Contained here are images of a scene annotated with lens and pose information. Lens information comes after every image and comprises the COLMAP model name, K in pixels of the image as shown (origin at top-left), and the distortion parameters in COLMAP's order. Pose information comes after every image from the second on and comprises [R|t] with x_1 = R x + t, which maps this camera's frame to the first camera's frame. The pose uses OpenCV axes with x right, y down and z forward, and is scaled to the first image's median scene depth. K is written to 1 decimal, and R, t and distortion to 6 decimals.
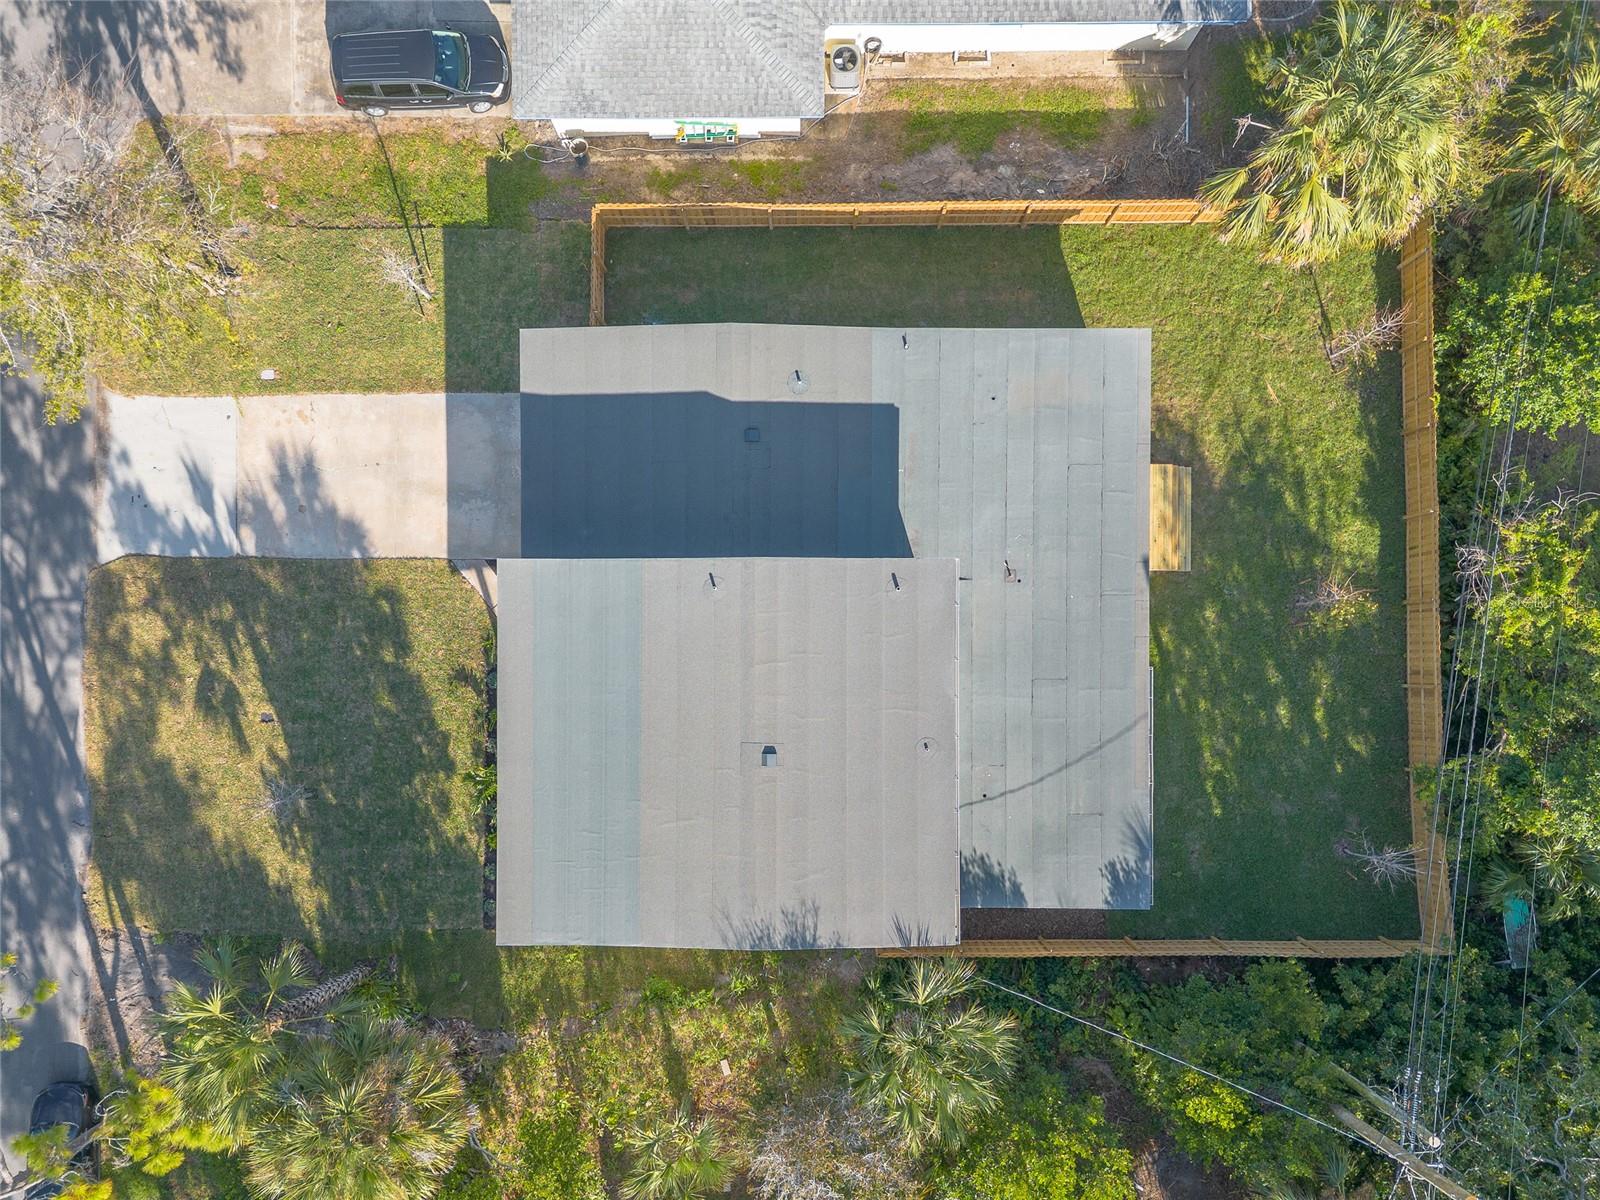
lens RADIAL K [[1130.2, 0, 800.0], [0, 1130.2, 600.0], [0, 0, 1]] dist [0.083059, -0.104379]
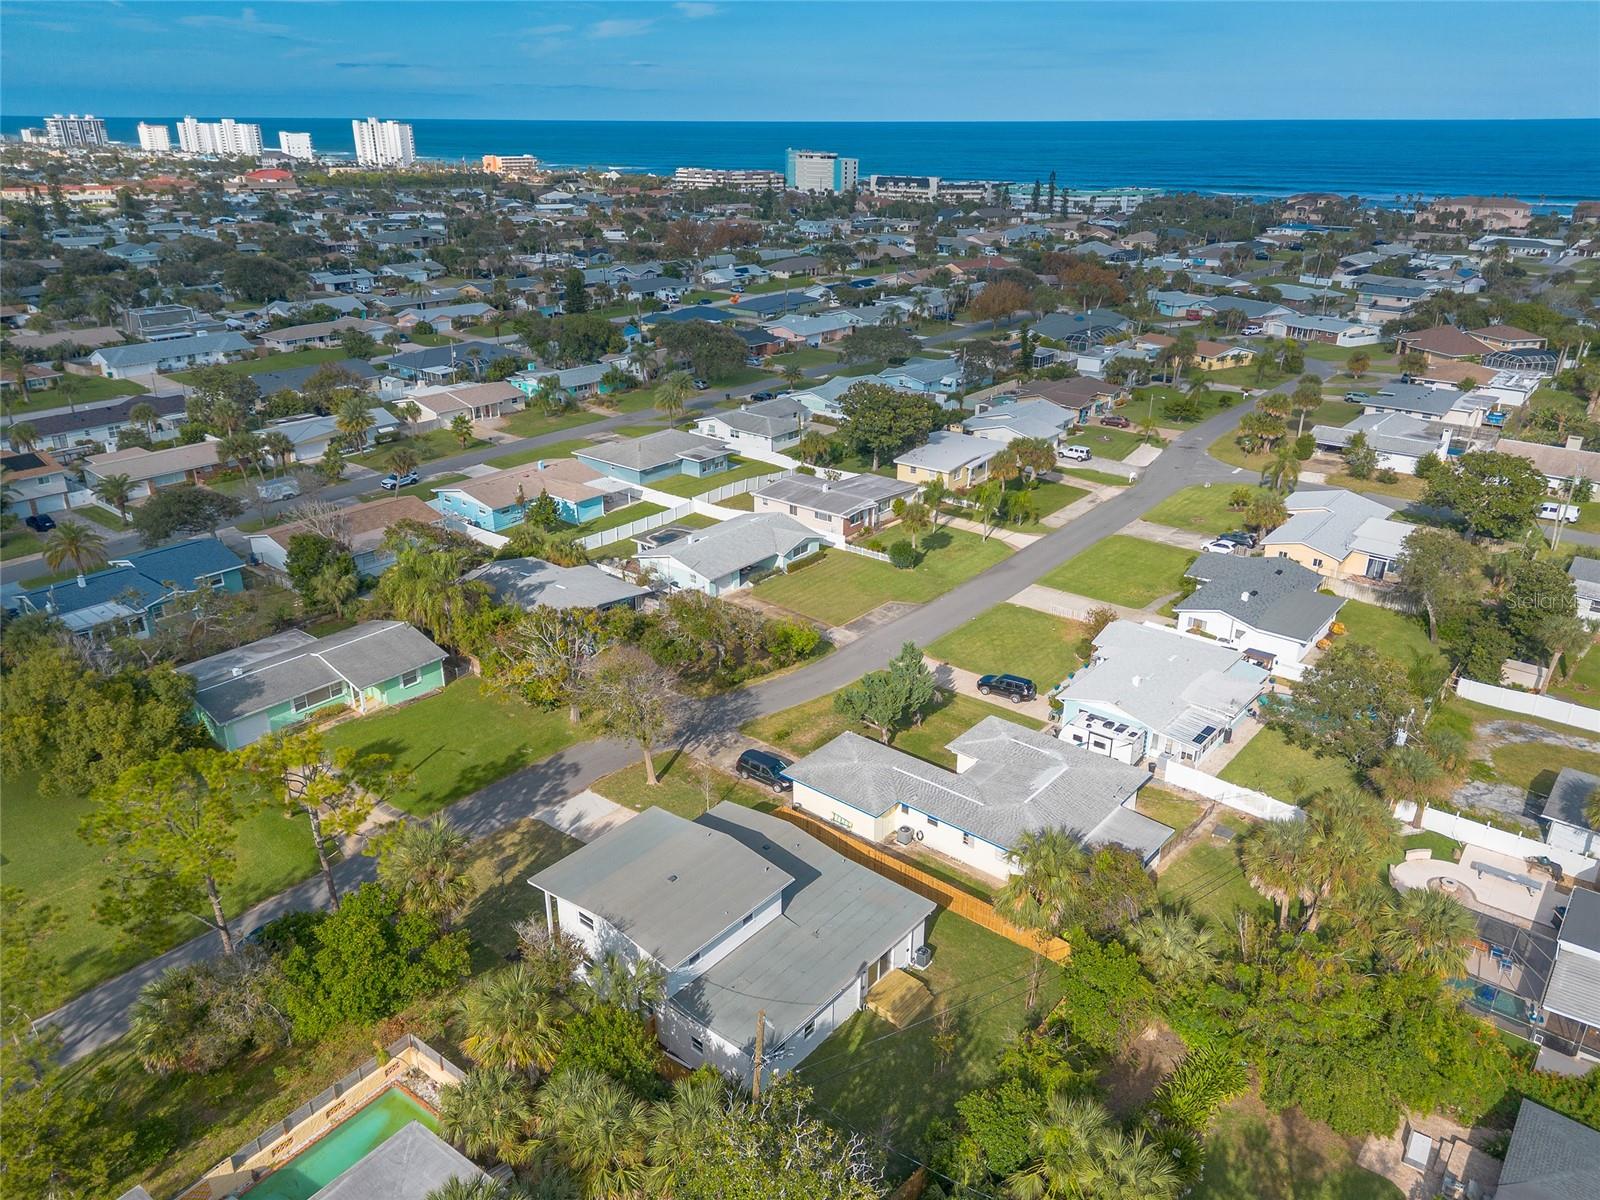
lens RADIAL K [[1130.2, 0, 800.0], [0, 1130.2, 600.0], [0, 0, 1]] dist [0.083059, -0.104379]
pose [[0.765178, 0.251045, -0.592856, 1.116849], [-0.643555, 0.271913, -0.715472, 1.163207], [-0.018411, 0.928999, 0.369623, -0.295723]]
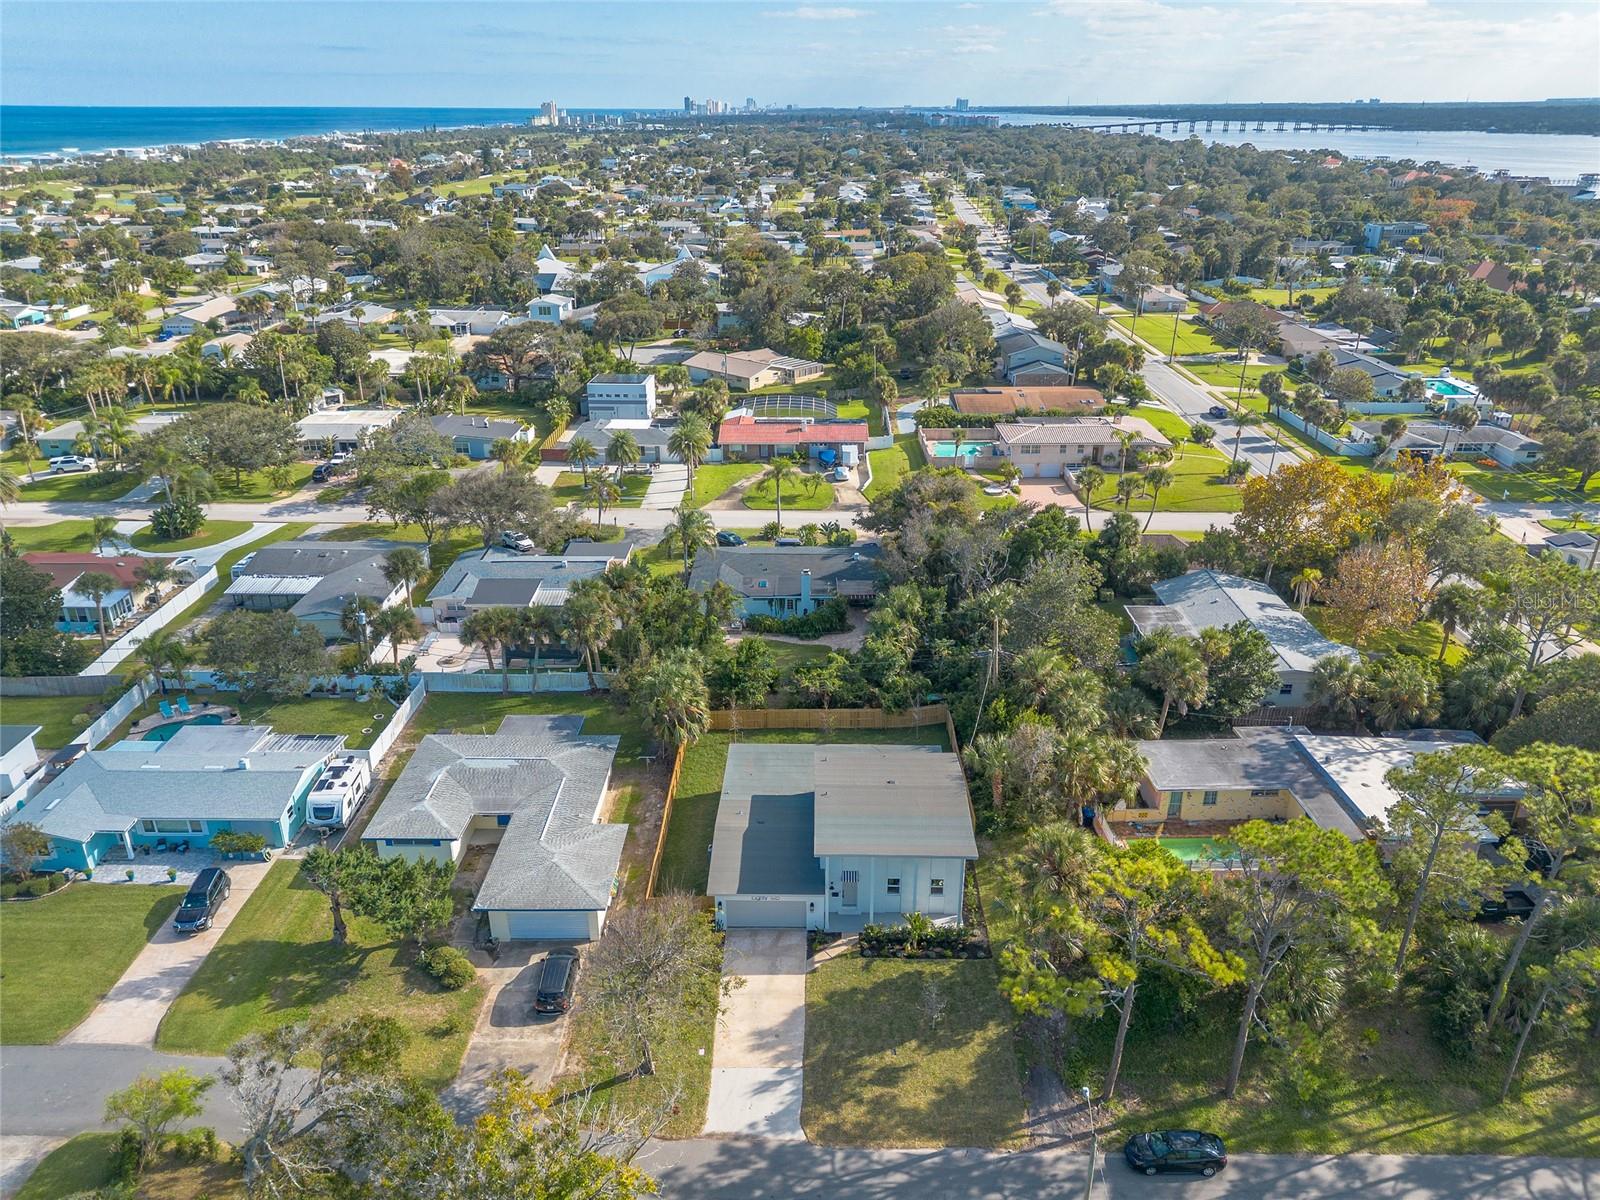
lens RADIAL K [[1080.5, 0, 802.3], [0, 1080.5, 645.3], [0, 0, 1]] dist [0.059164, -0.069355]
pose [[0.001743, -0.436912, 0.899503, -1.714737], [0.999696, -0.021350, -0.012308, -0.012022], [0.024582, 0.899251, 0.436742, -0.320156]]
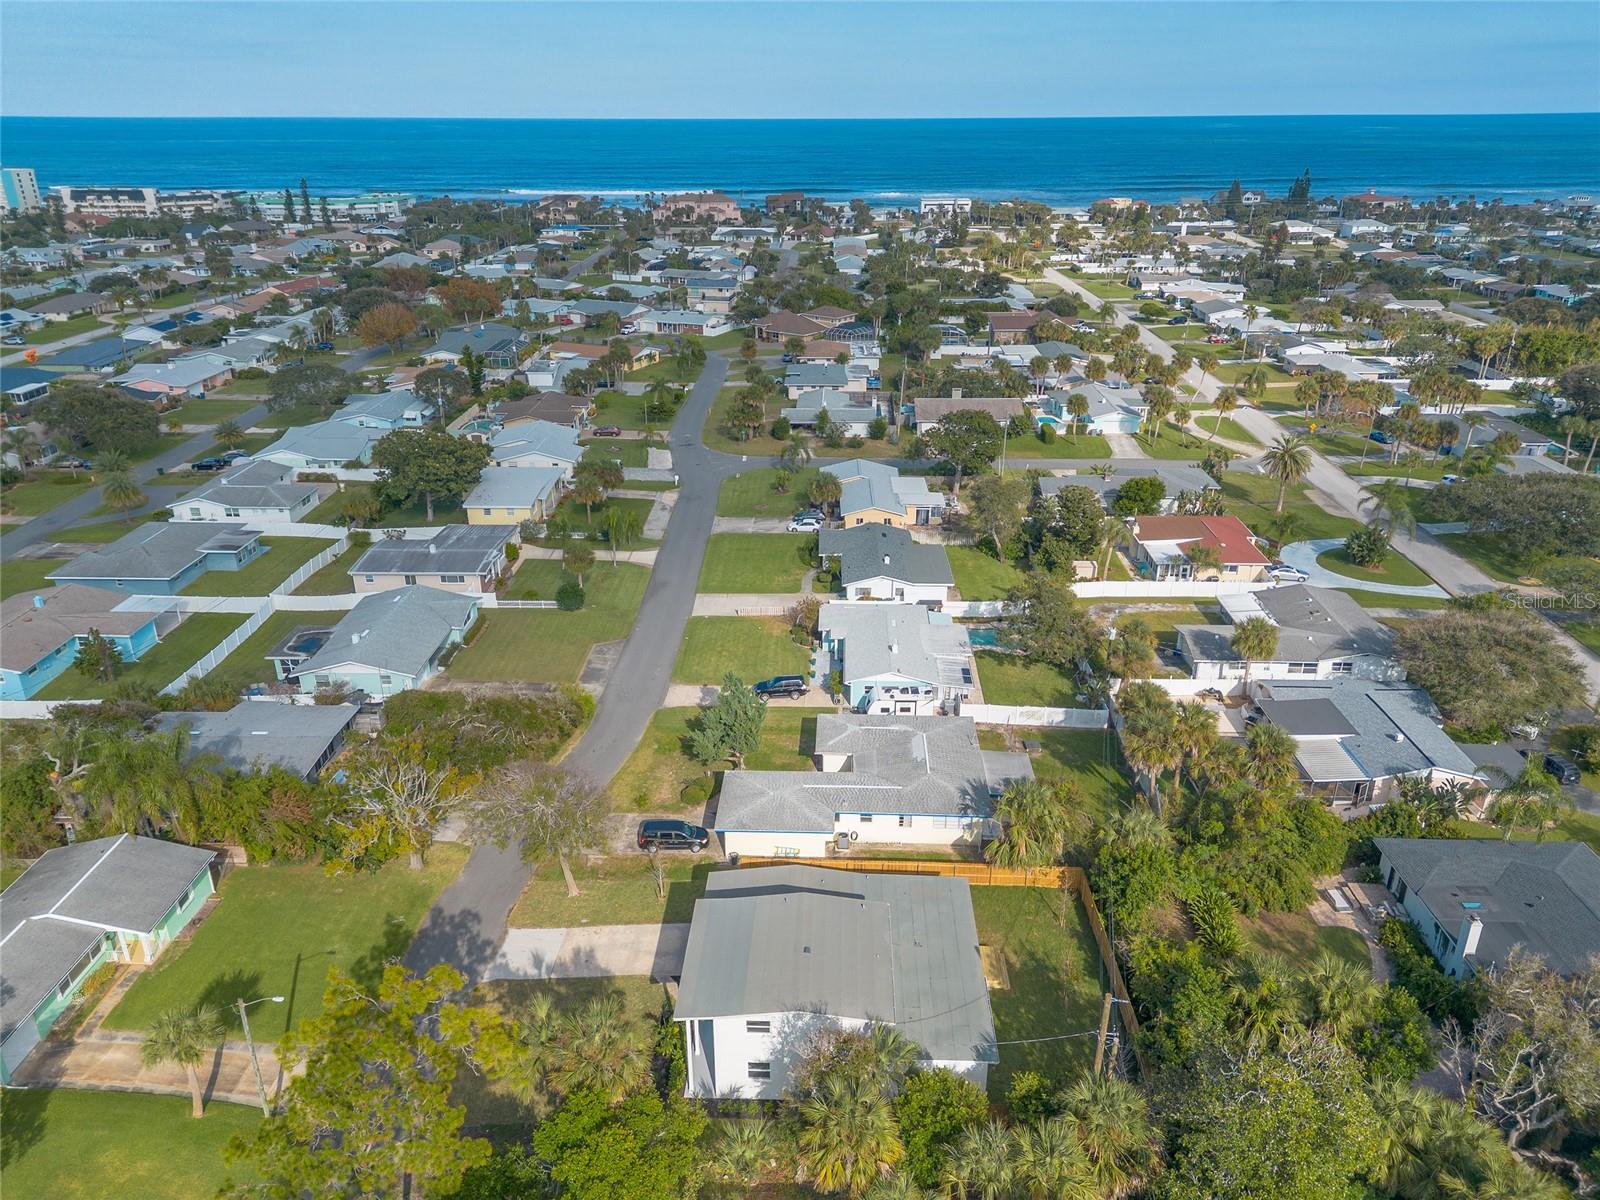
lens RADIAL K [[1130.2, 0, 800.0], [0, 1130.2, 600.0], [0, 0, 1]] dist [0.083059, -0.104379]
pose [[0.999445, 0.013972, -0.030248, 0.014425], [-0.033262, 0.365204, -0.930333, 1.608740], [-0.001952, 0.930823, 0.365466, -0.390148]]
